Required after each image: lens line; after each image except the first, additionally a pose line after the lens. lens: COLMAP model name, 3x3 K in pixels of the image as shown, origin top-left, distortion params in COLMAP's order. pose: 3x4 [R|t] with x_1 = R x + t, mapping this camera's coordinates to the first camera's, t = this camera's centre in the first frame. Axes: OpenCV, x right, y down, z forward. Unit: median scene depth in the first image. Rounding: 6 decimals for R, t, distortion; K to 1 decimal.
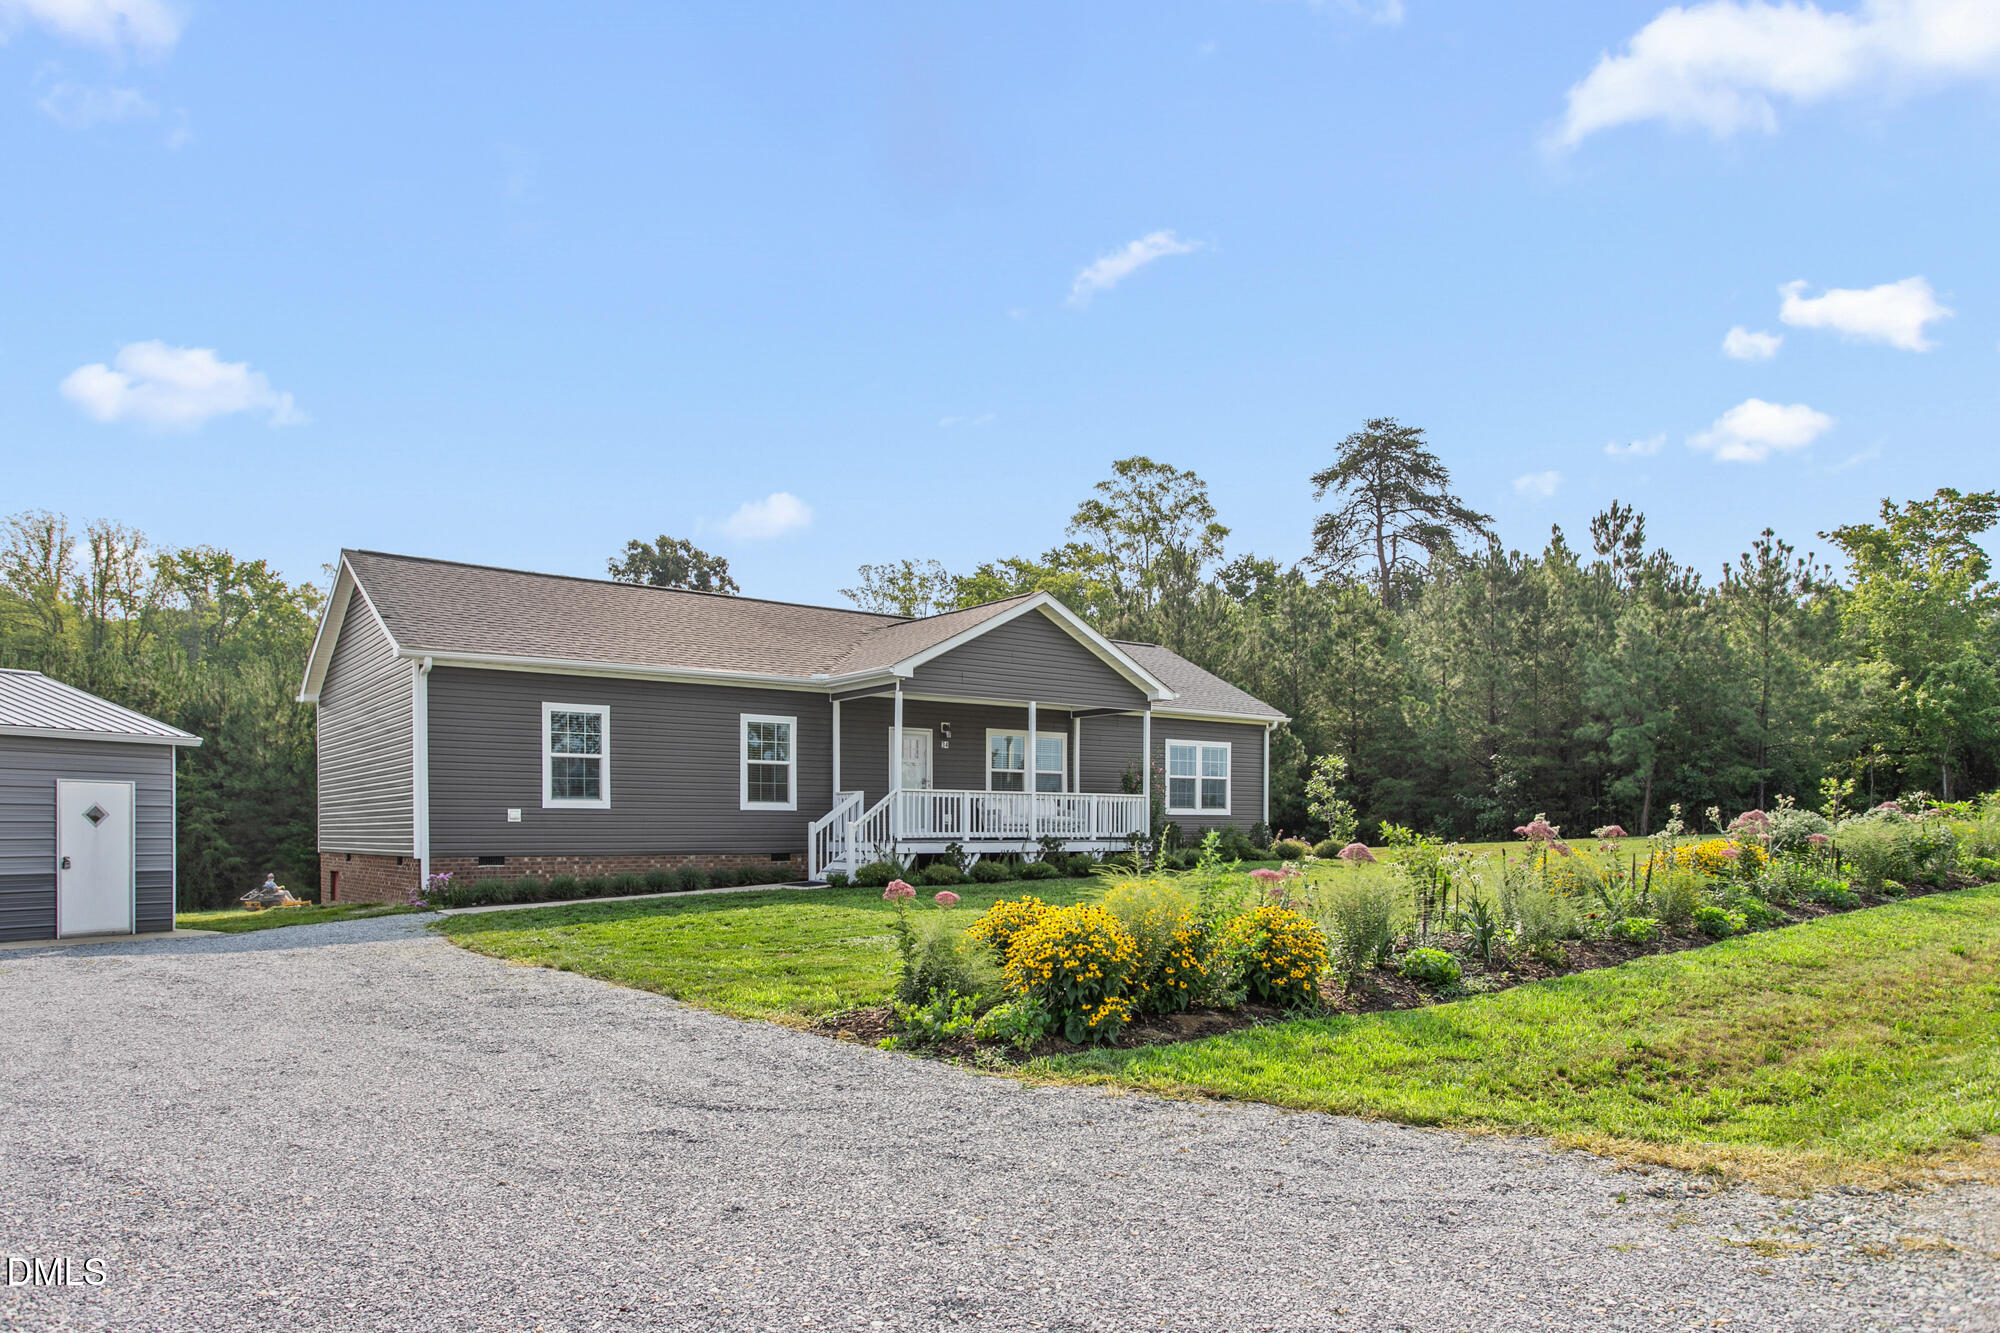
lens RADIAL K [[1257.3, 0, 999.4], [0, 1257.3, 833.7], [0, 0, 1]] dist [-0.001873, -0.004092]
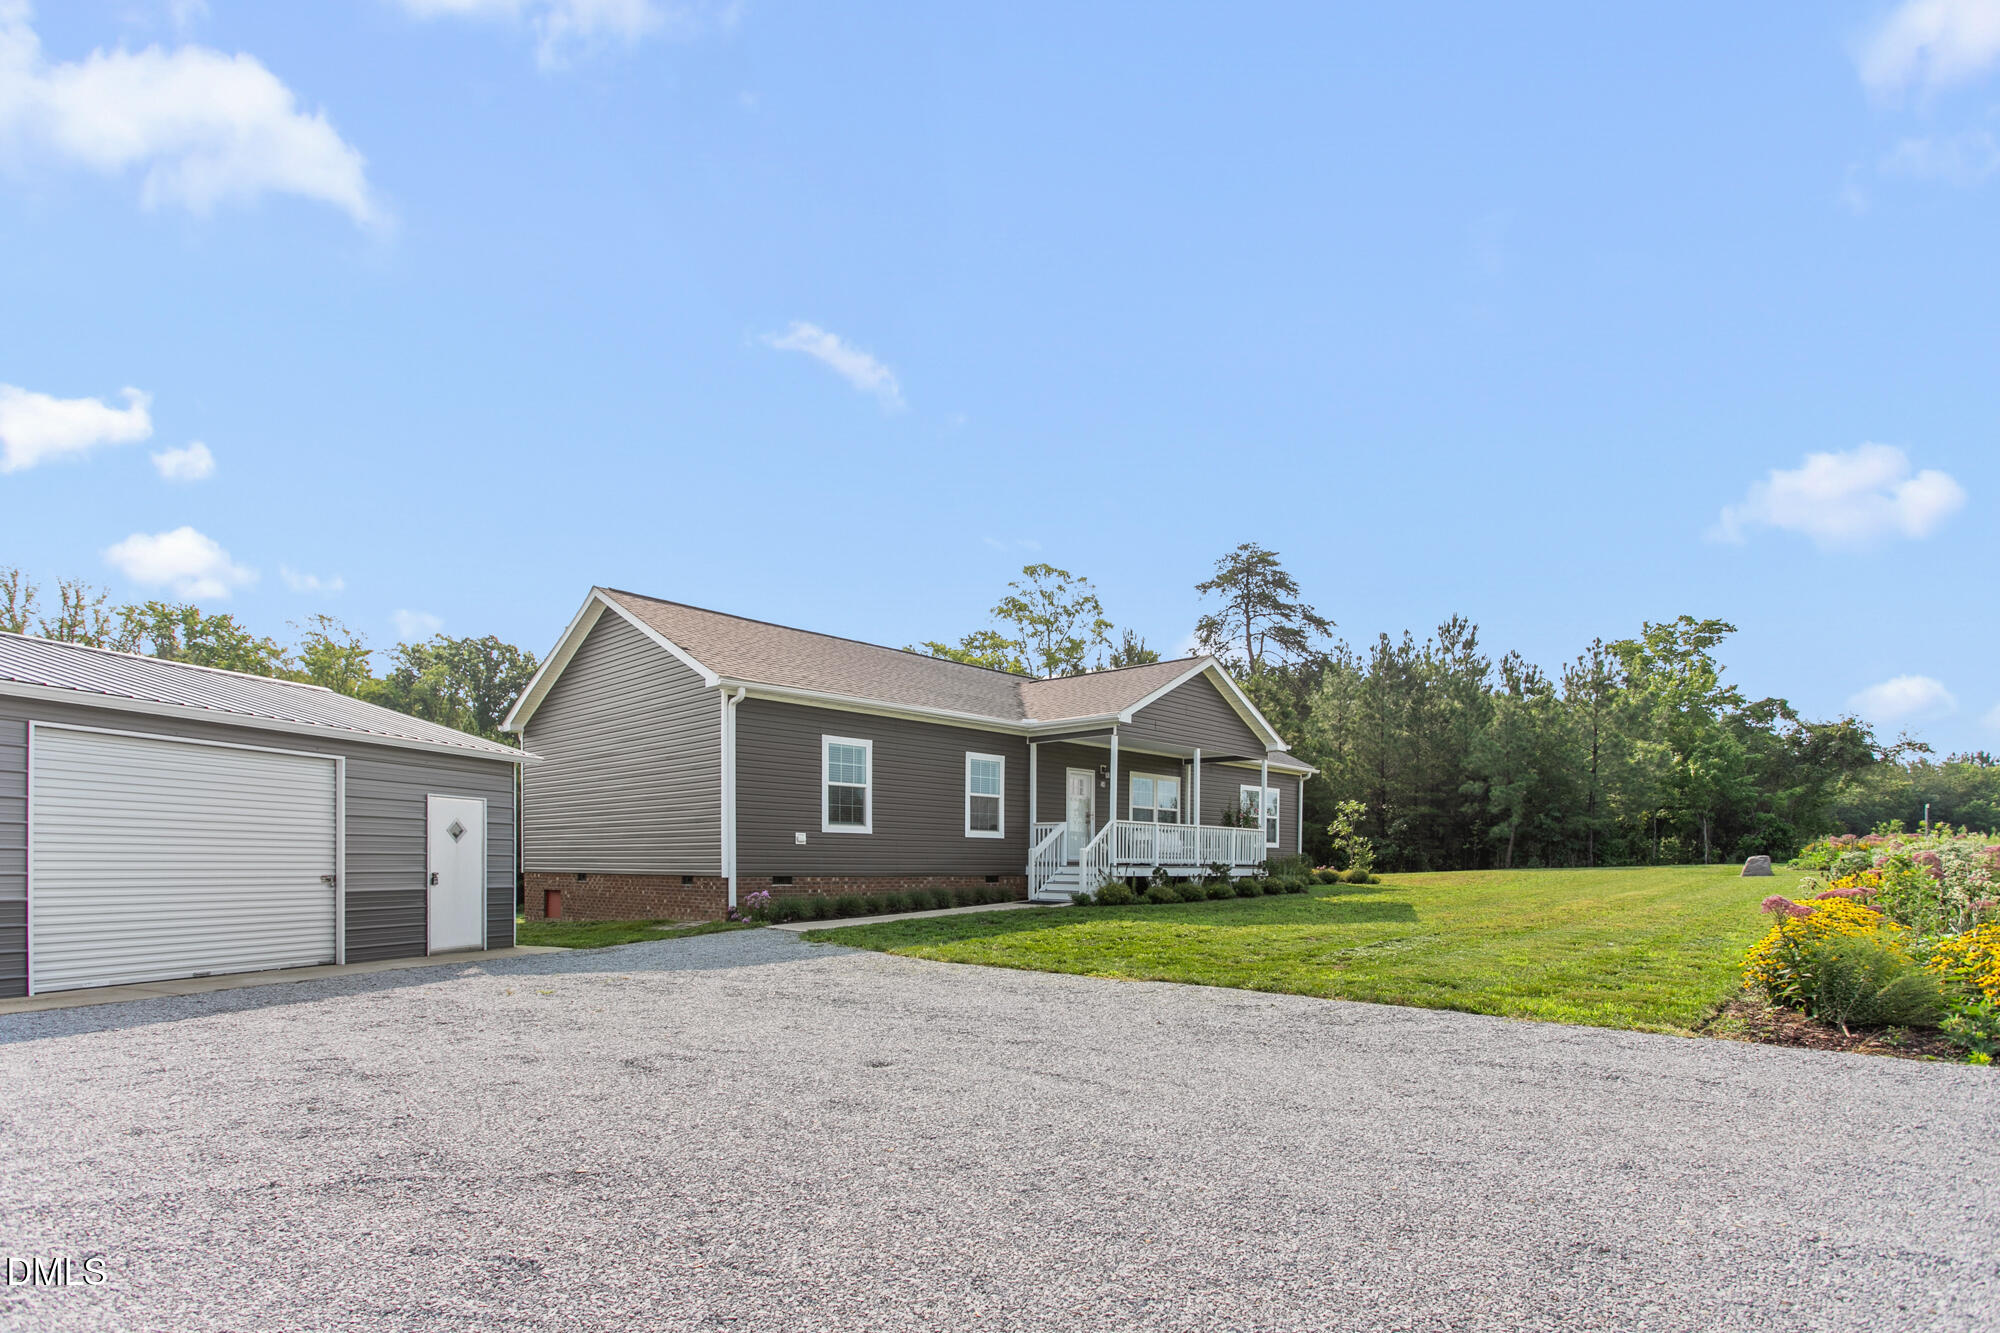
lens RADIAL K [[1001.6, 0, 1001.1], [0, 1001.6, 860.3], [0, 0, 1]] dist [-0.003763, 0.000638]
pose [[0.986716, 0.008565, 0.162232, -0.161471], [-0.007462, 0.999945, -0.007403, 0.004188], [-0.162286, 0.006094, 0.986725, 0.055910]]
